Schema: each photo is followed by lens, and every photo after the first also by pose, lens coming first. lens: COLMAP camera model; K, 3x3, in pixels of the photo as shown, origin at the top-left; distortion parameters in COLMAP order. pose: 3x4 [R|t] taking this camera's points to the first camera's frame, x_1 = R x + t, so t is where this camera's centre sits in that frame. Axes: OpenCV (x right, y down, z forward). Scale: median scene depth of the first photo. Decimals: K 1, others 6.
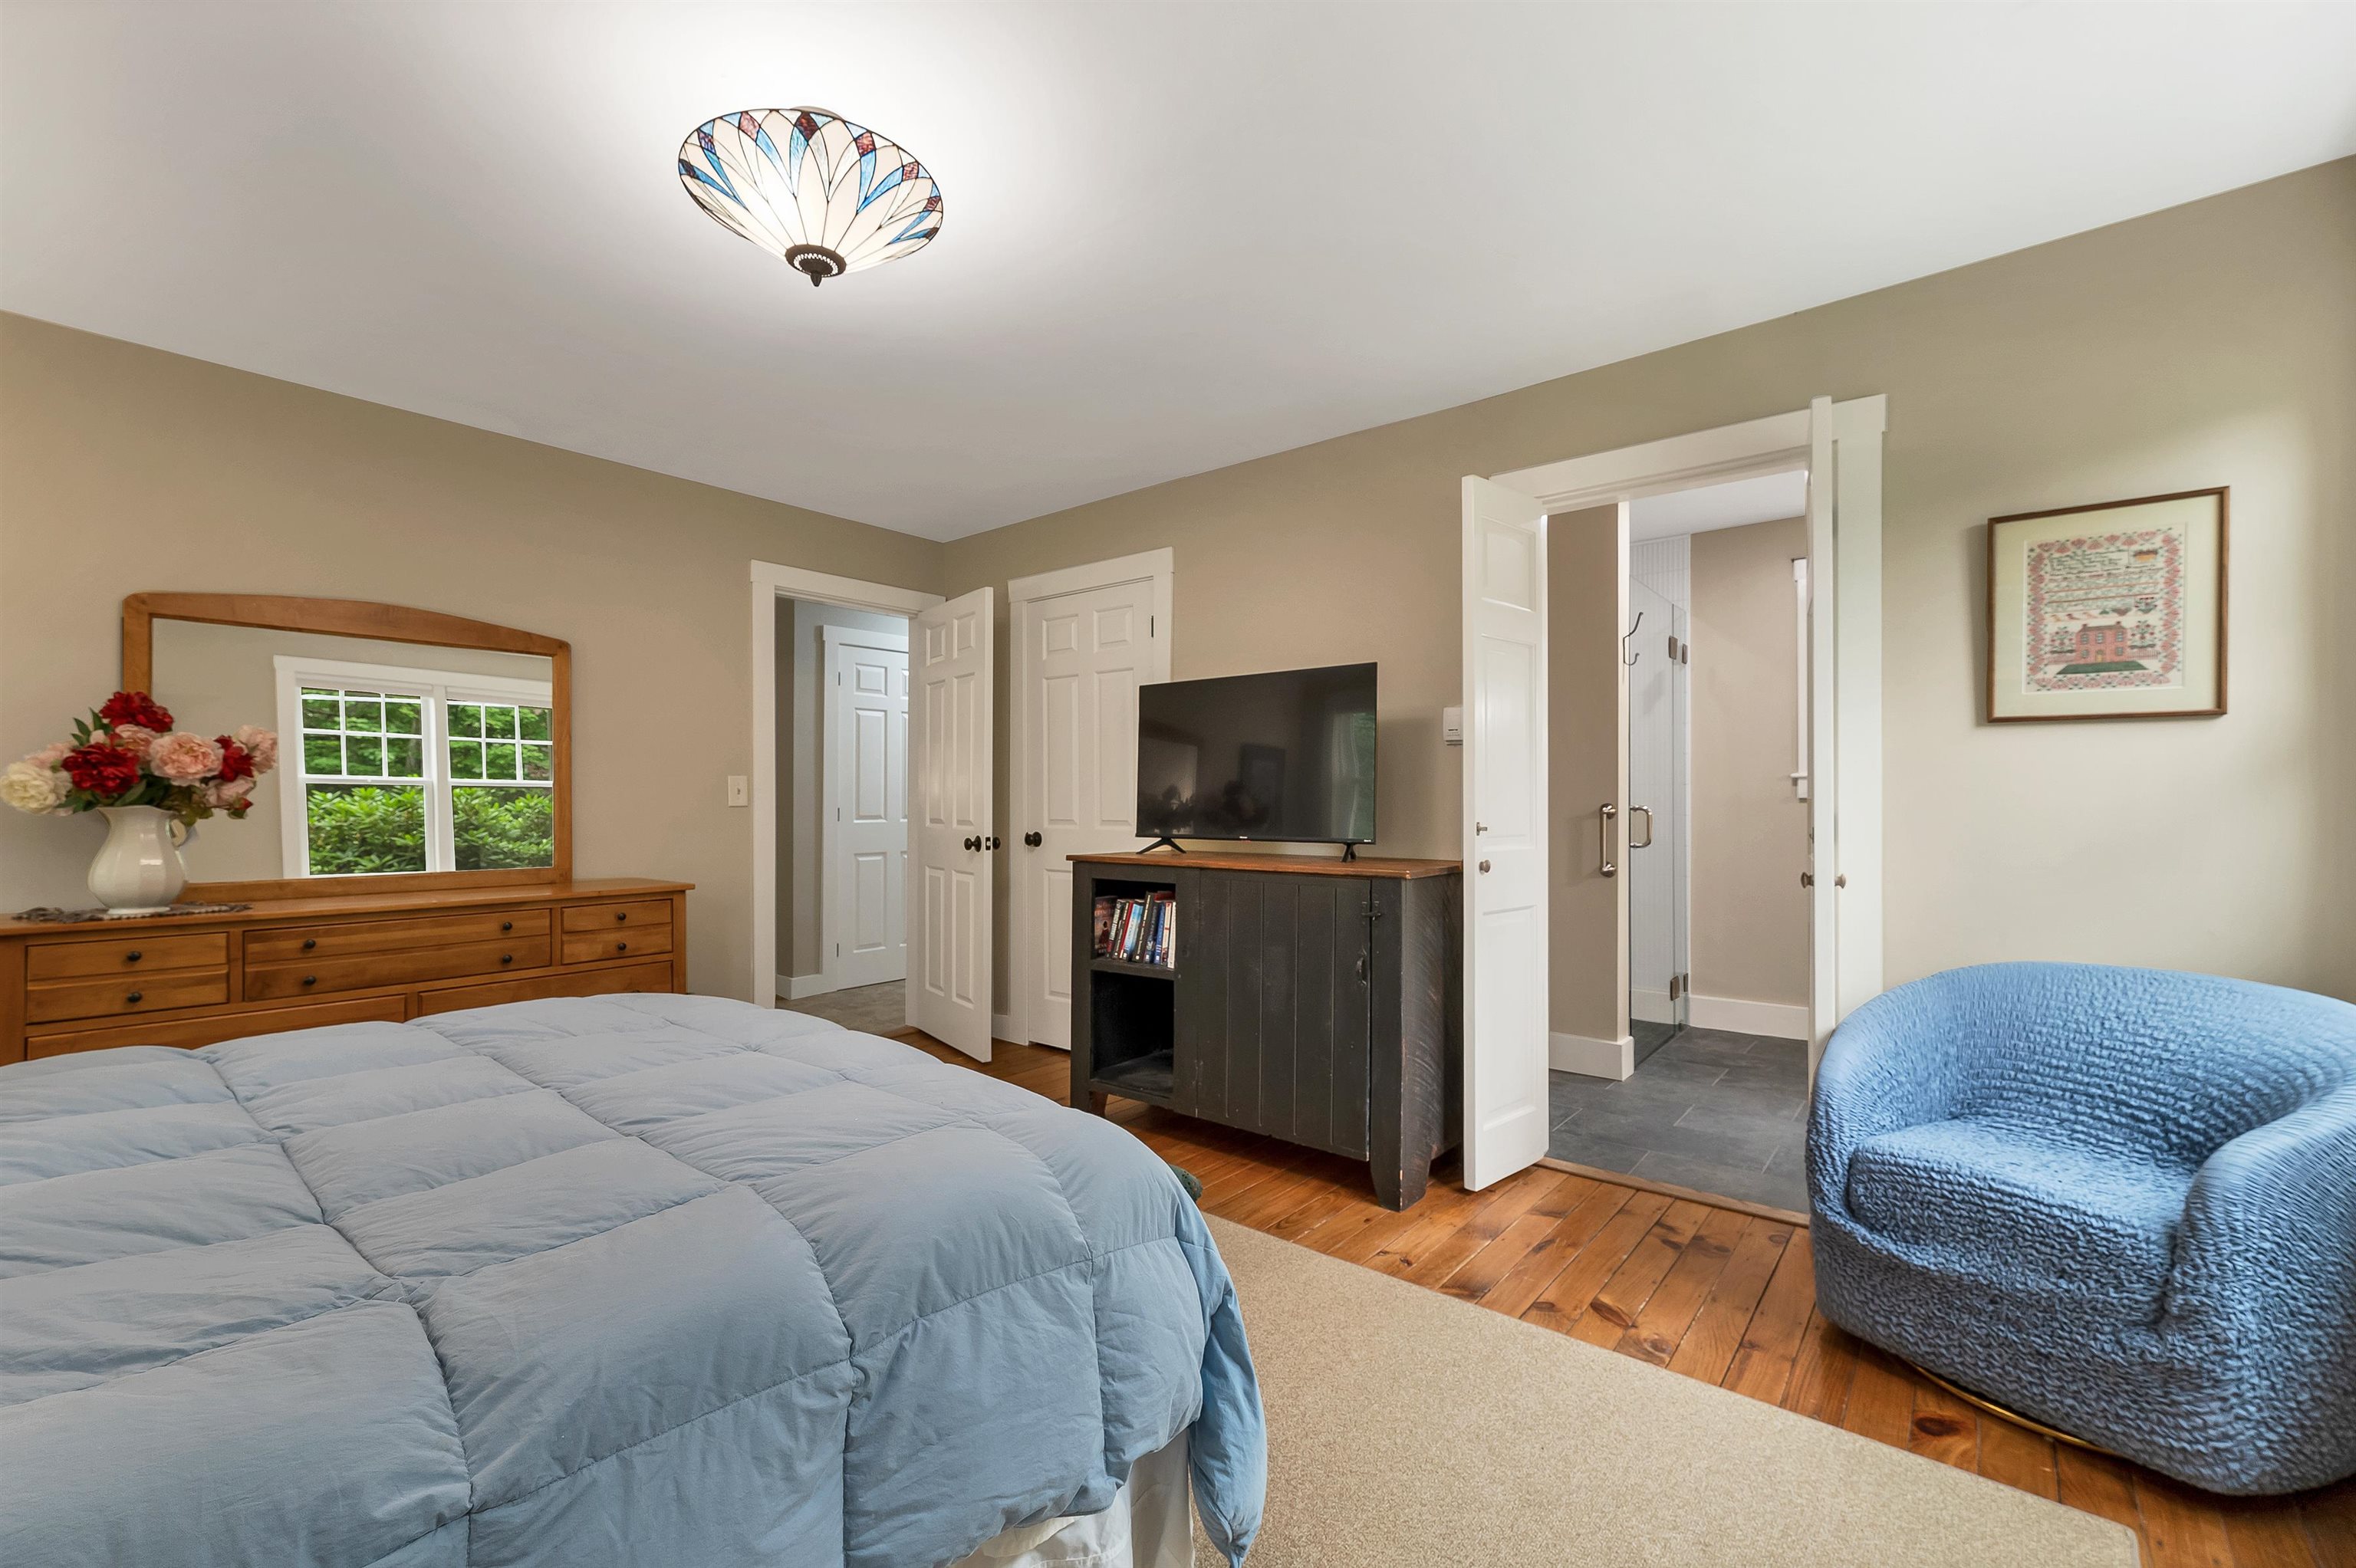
lens RADIAL K [[983.6, 0, 1175.1], [0, 983.6, 791.4], [0, 0, 1]] dist [-0.001227, -0.000020]
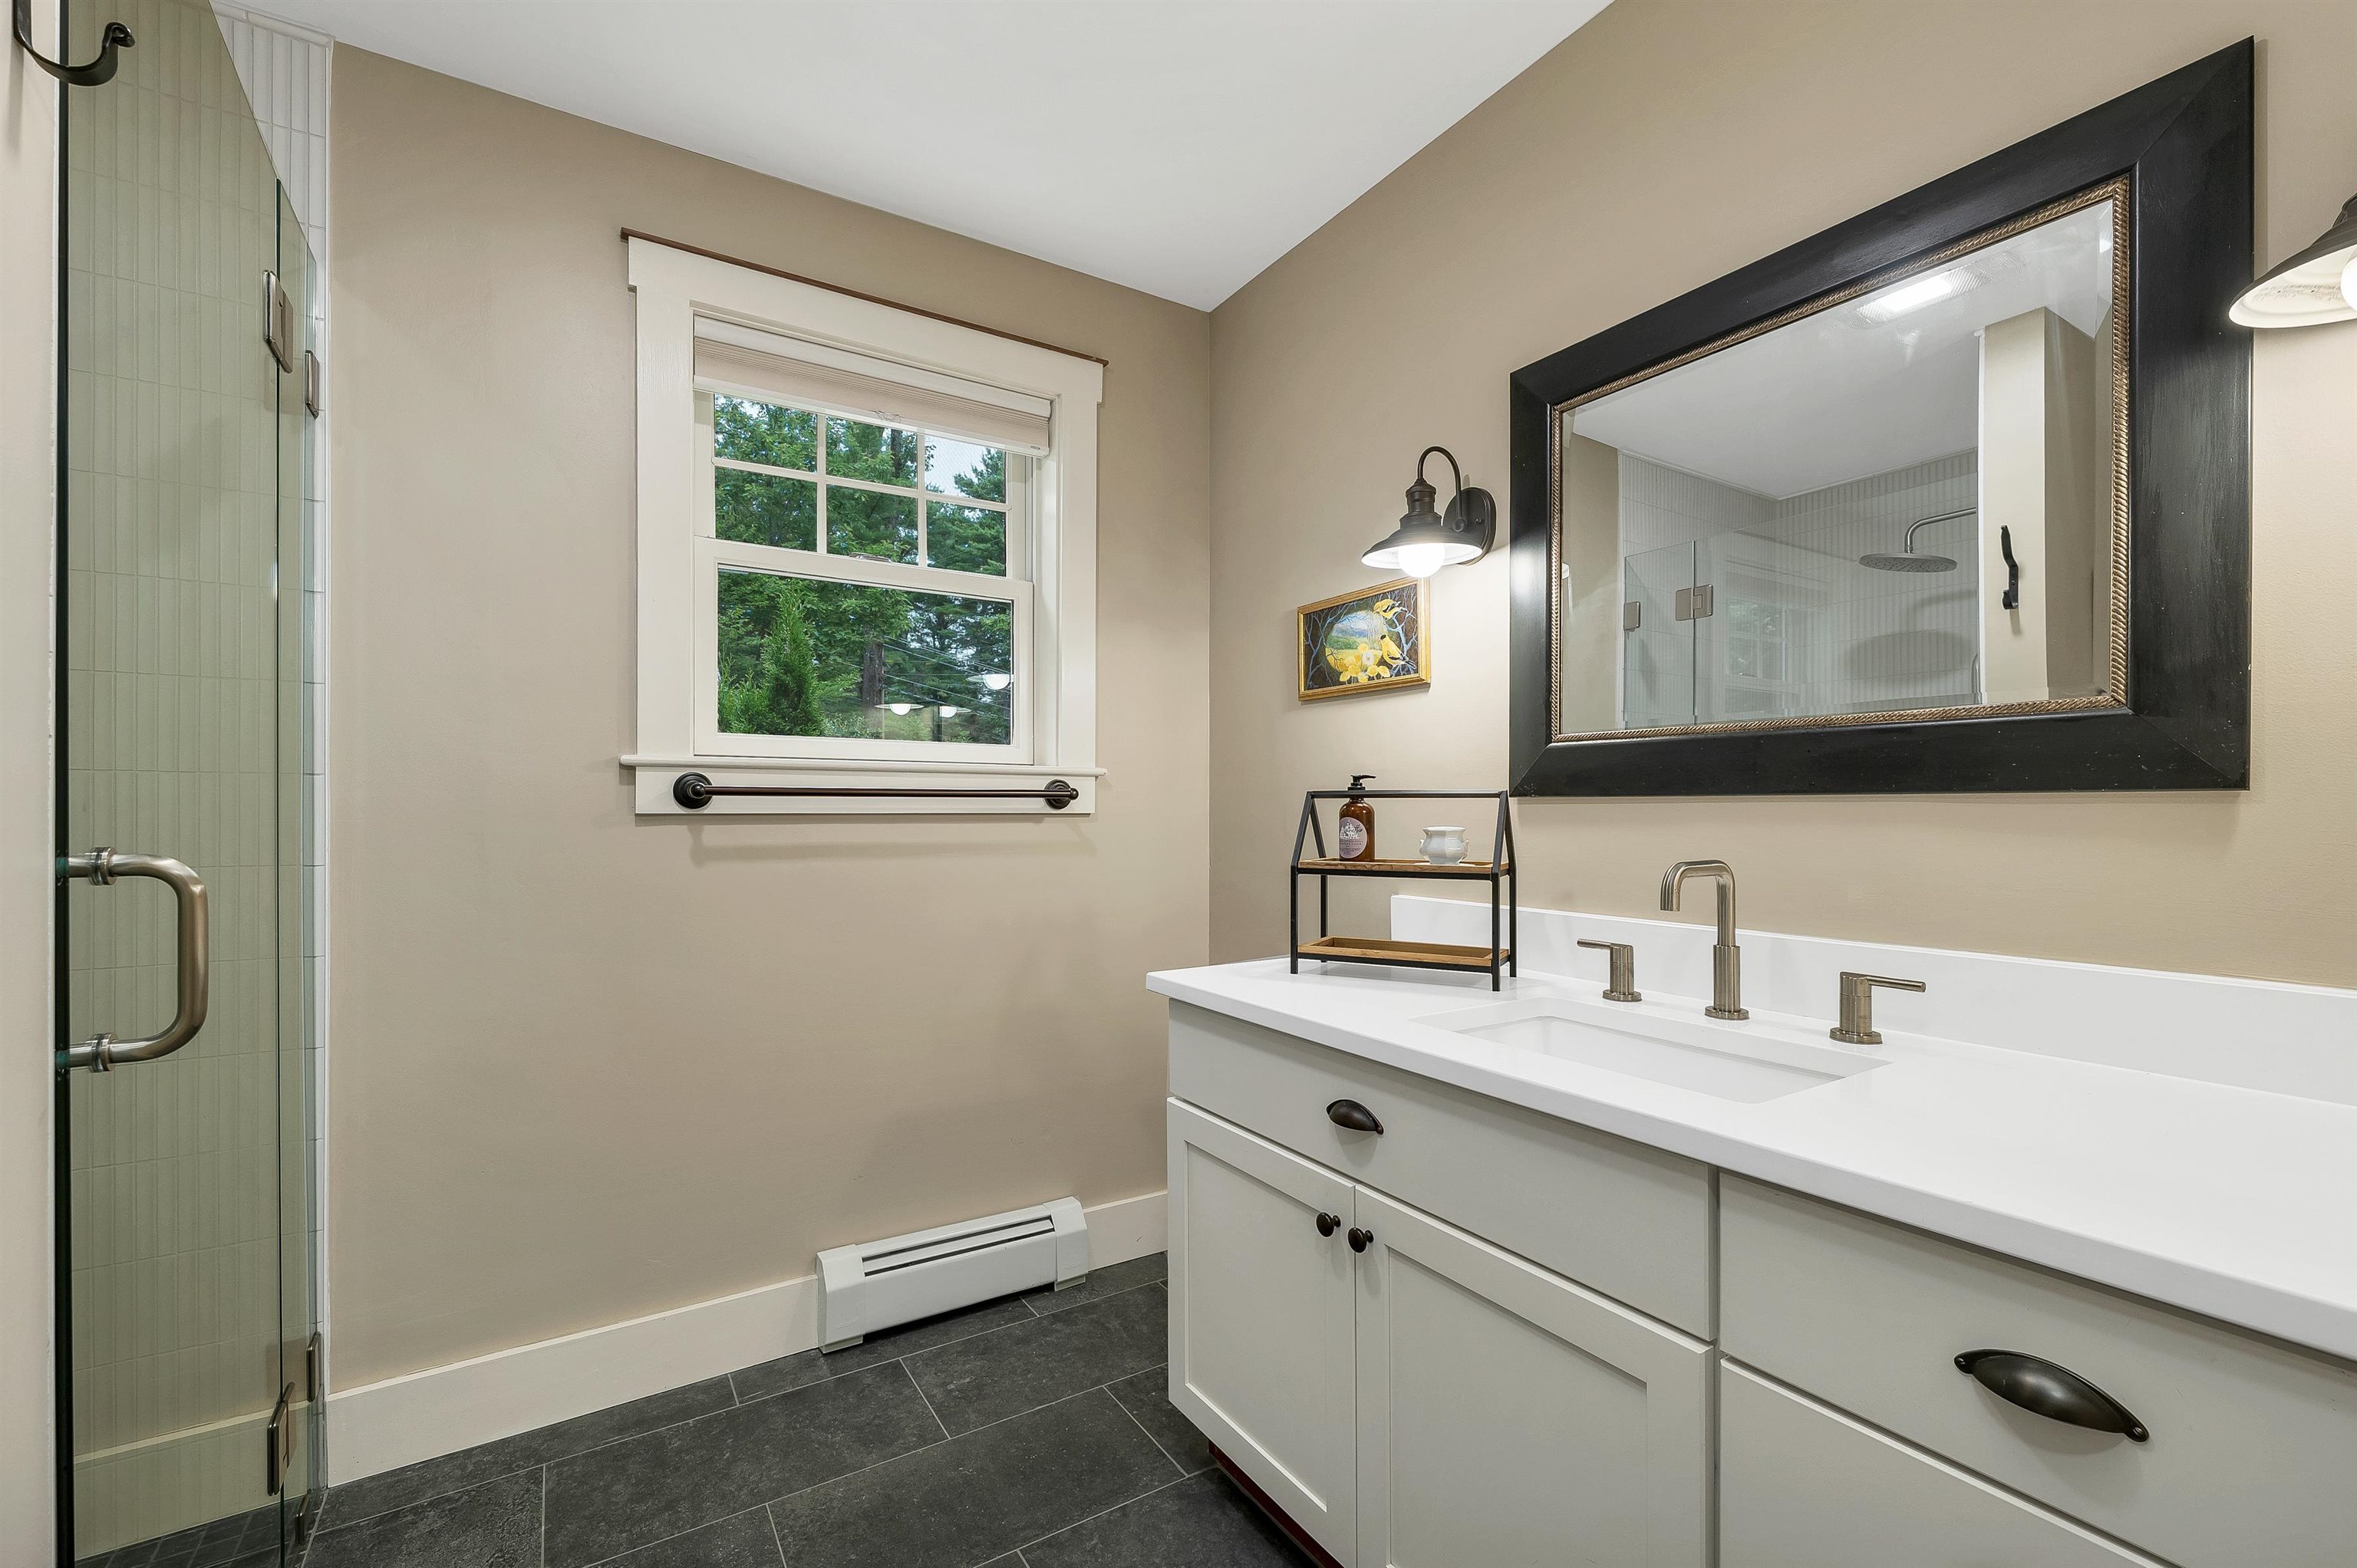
lens RADIAL K [[997.7, 0, 1178.4], [0, 997.7, 807.2], [0, 0, 1]] dist [-0.002505, -0.000123]
pose [[0.316711, 0.001382, 0.948521, 0.294001], [0.003080, 0.999992, -0.002485, 0.002213], [-0.948517, 0.003708, 0.316705, 0.619941]]
